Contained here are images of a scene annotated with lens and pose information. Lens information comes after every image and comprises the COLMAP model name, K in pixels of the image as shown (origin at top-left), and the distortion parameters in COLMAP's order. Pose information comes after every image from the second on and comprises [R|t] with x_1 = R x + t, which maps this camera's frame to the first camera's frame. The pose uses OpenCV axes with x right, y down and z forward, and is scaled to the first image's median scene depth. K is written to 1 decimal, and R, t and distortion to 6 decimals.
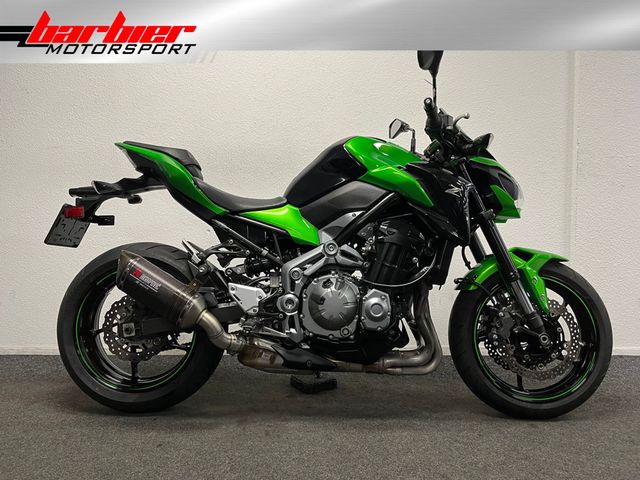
lens RADIAL K [[477.4, 0, 319.5], [0, 477.4, 238.9], [0, 0, 1]] dist [-0.000693, -0.022218]
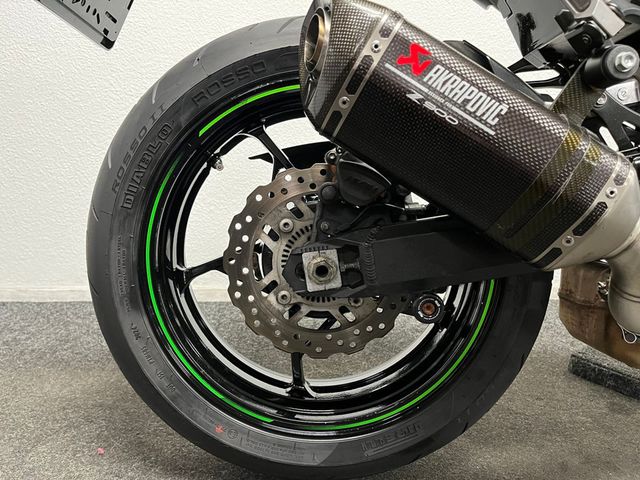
lens RADIAL K [[477.4, 0, 316.8], [0, 477.4, 239.0], [0, 0, 1]] dist [-0.000693, -0.022218]
pose [[0.999044, -0.000480, 0.043723, -0.401863], [-0.007225, 0.984384, 0.175889, 0.108566], [-0.043125, -0.176037, 0.983439, 0.659492]]
